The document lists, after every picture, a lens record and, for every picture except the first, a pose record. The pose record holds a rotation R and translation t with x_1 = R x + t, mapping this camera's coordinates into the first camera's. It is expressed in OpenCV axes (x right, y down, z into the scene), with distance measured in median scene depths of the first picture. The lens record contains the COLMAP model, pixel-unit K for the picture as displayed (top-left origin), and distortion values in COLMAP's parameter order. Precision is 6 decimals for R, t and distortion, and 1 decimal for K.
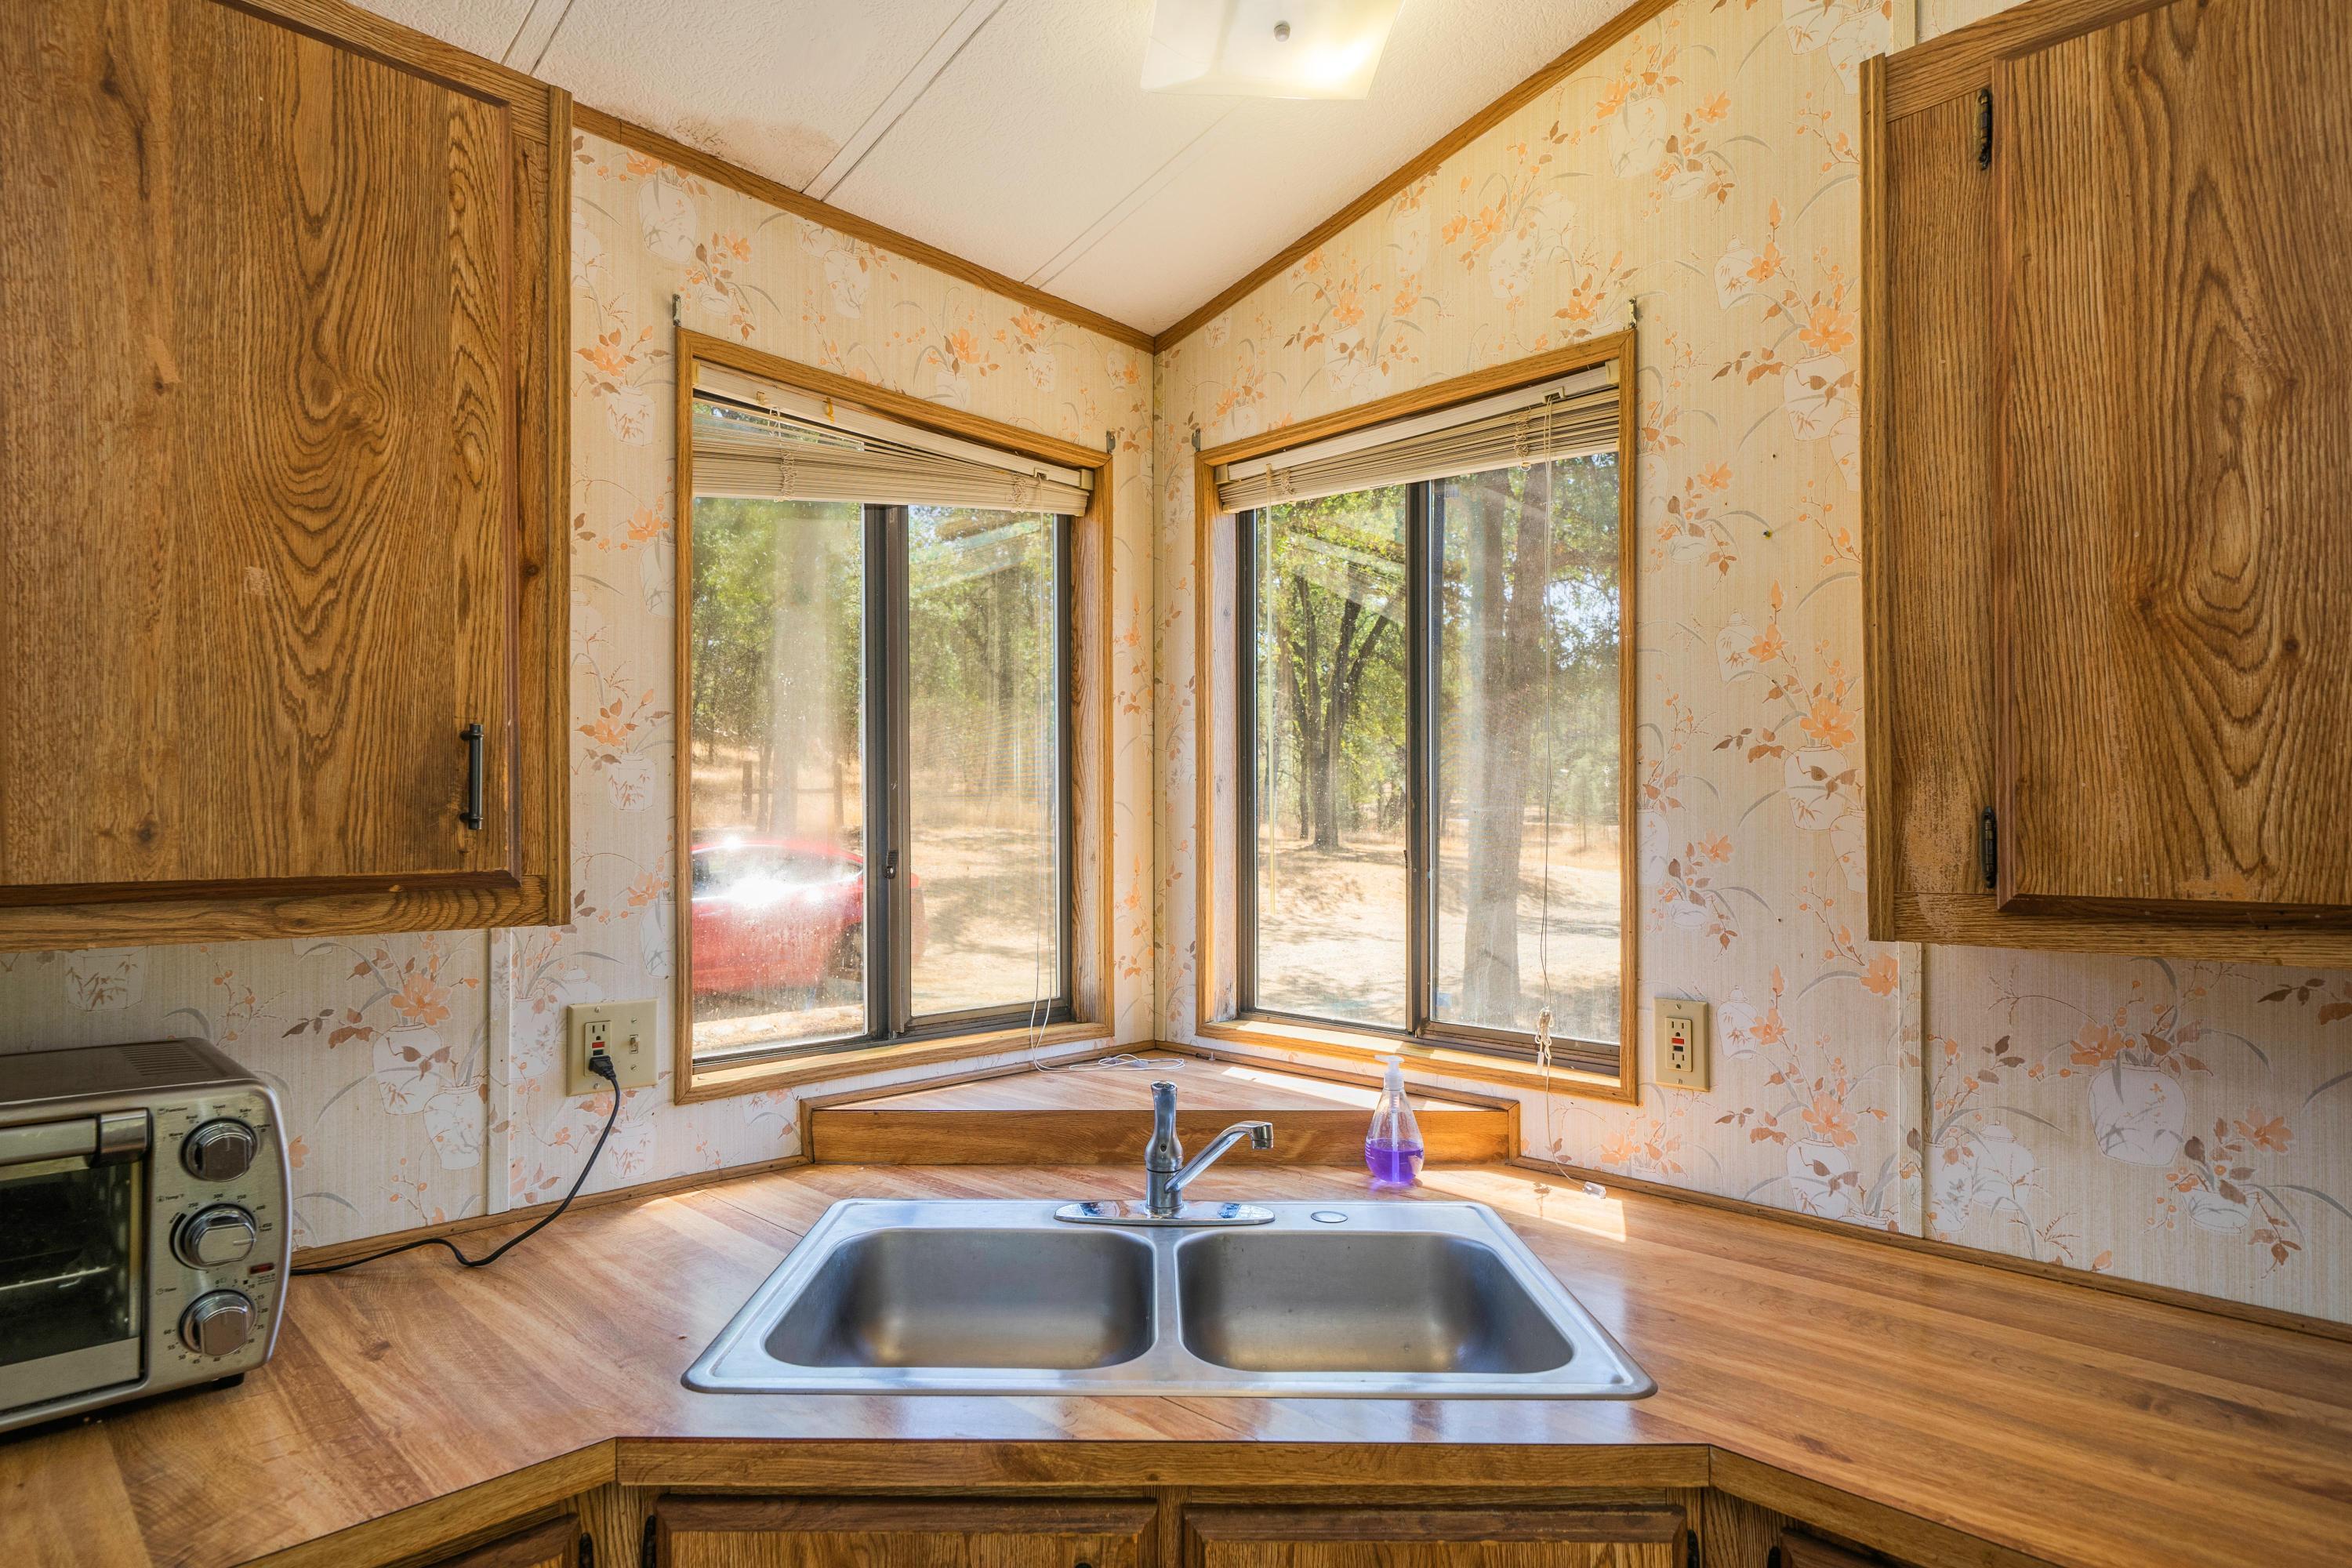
lens RADIAL K [[1251.4, 0, 1158.0], [0, 1251.4, 830.6], [0, 0, 1]] dist [0.005298, -0.001618]
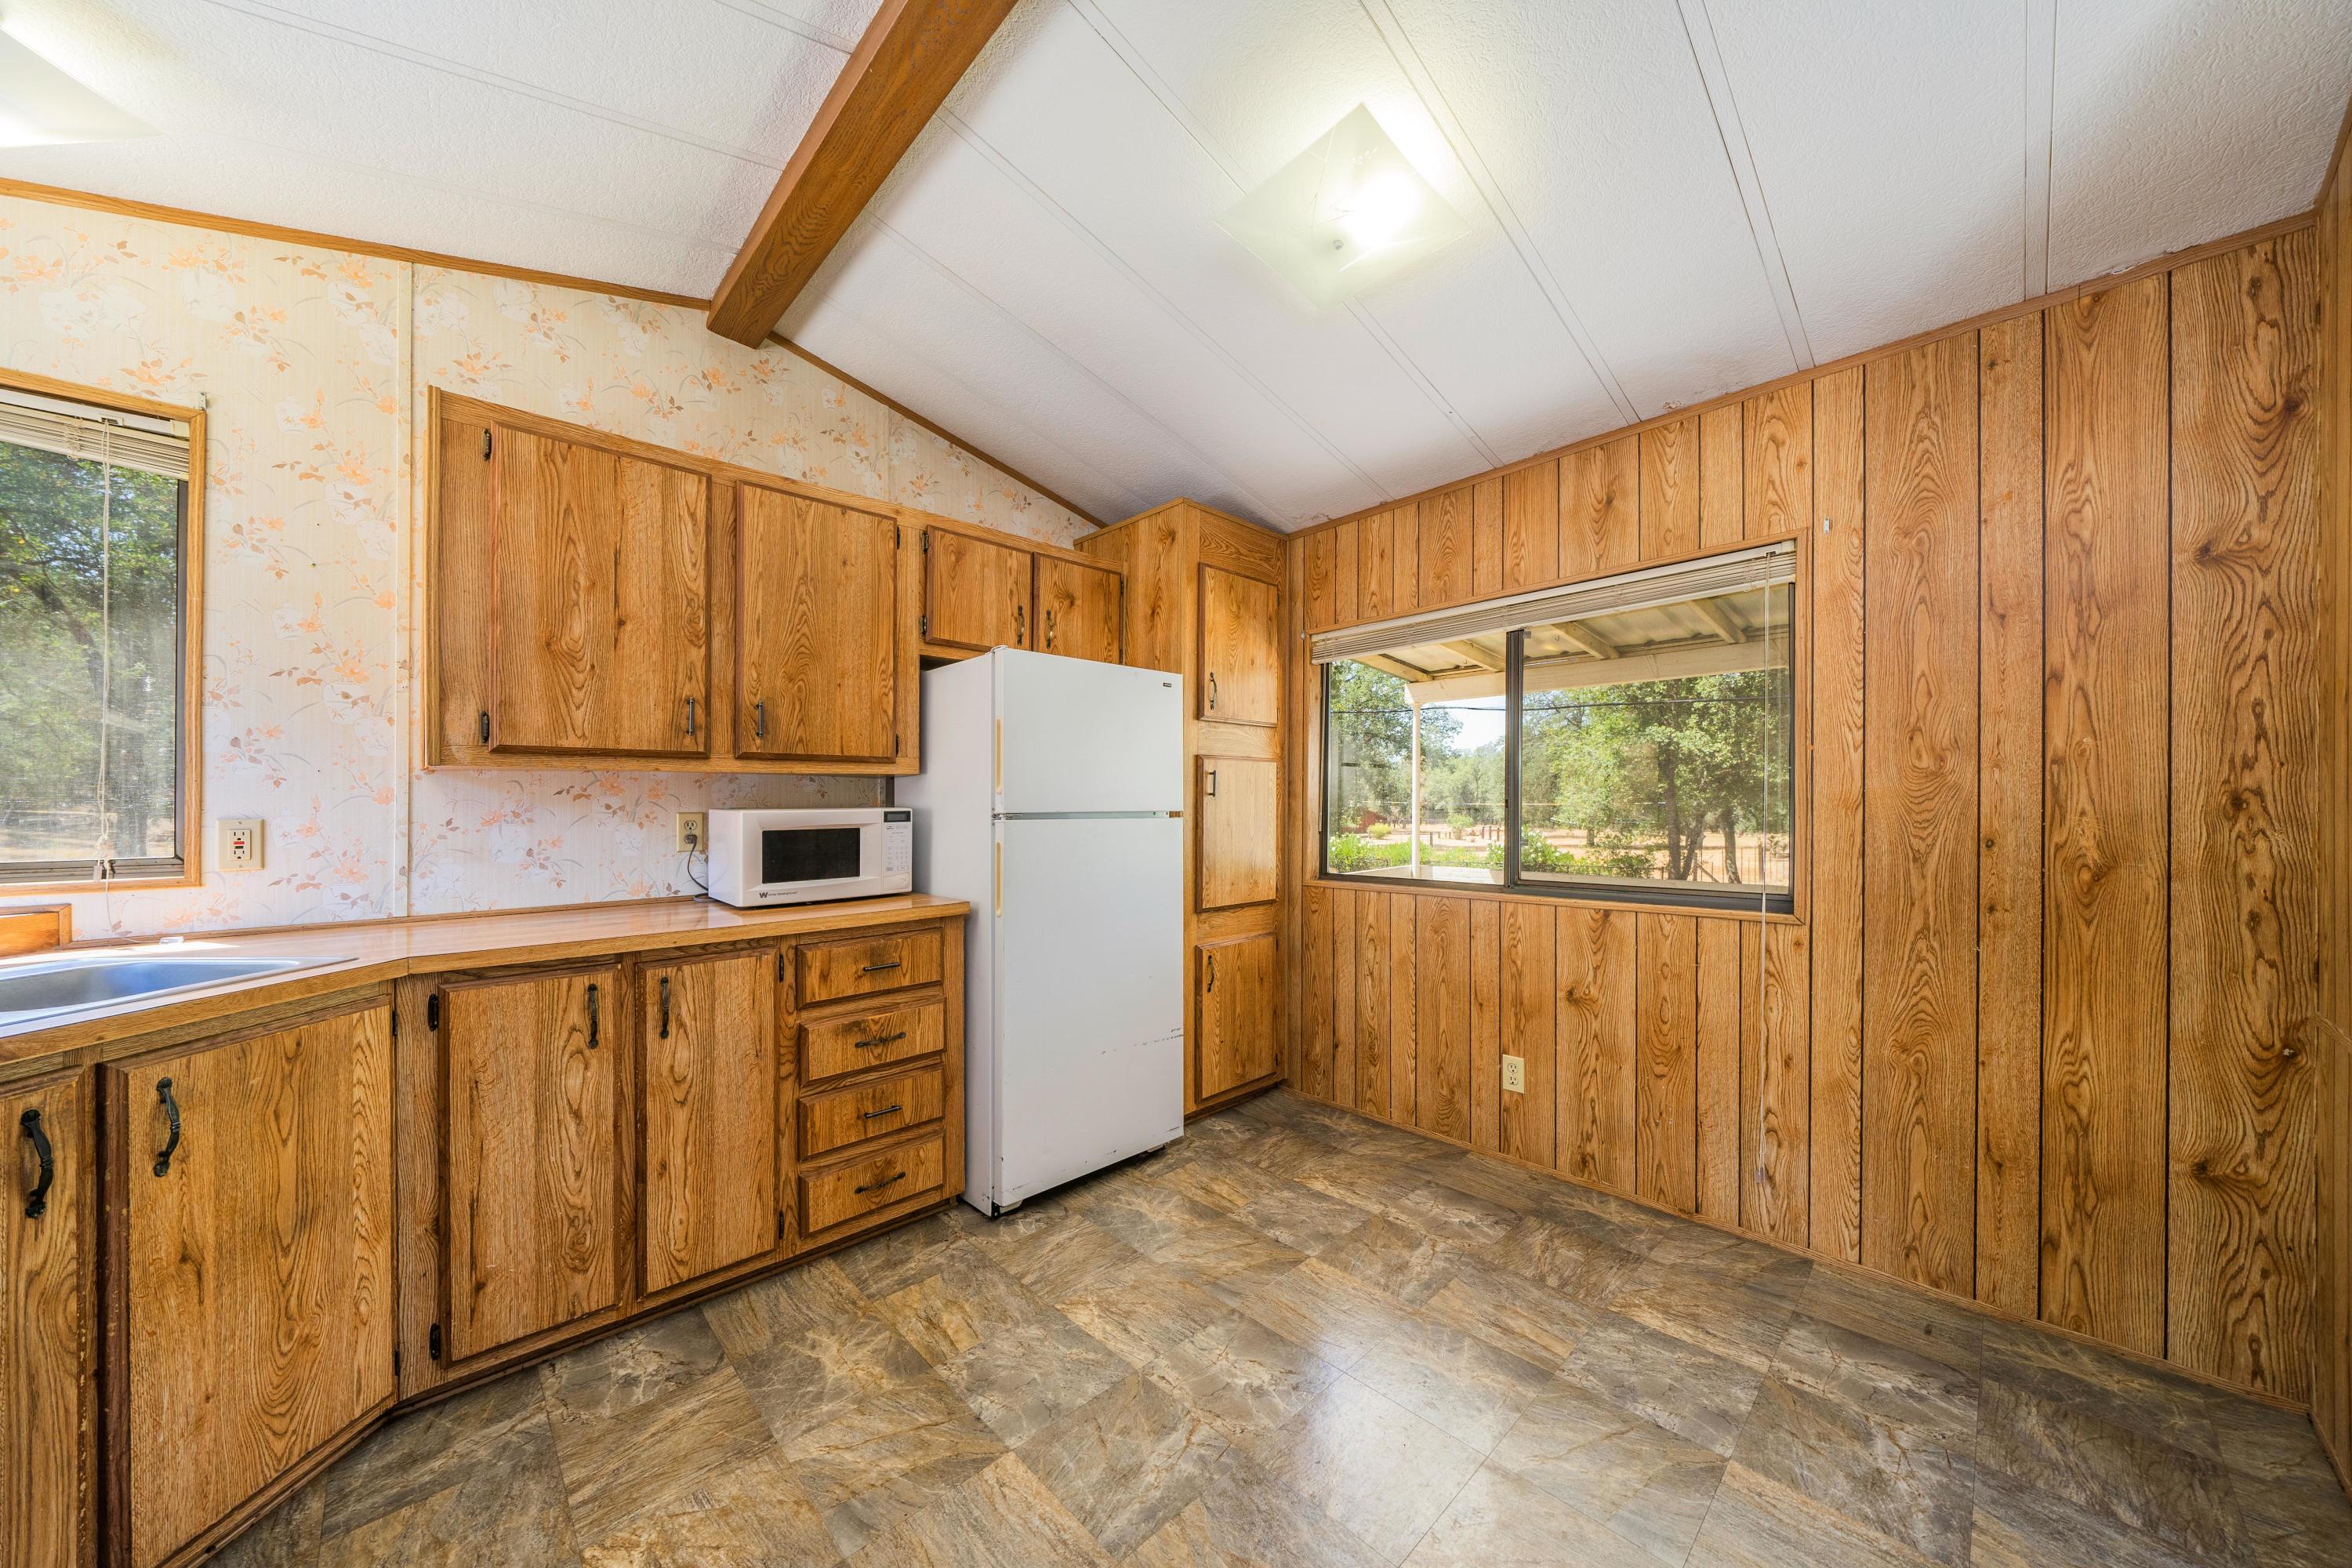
lens RADIAL K [[799.2, 0, 1165.5], [0, 799.2, 796.5], [0, 0, 1]] dist [-0.007162, 0.000503]
pose [[0.037924, 0.001854, 0.999279, -0.690585], [0.003353, 0.999992, -0.001983, 0.124528], [-0.999275, 0.003426, 0.037917, -0.343064]]
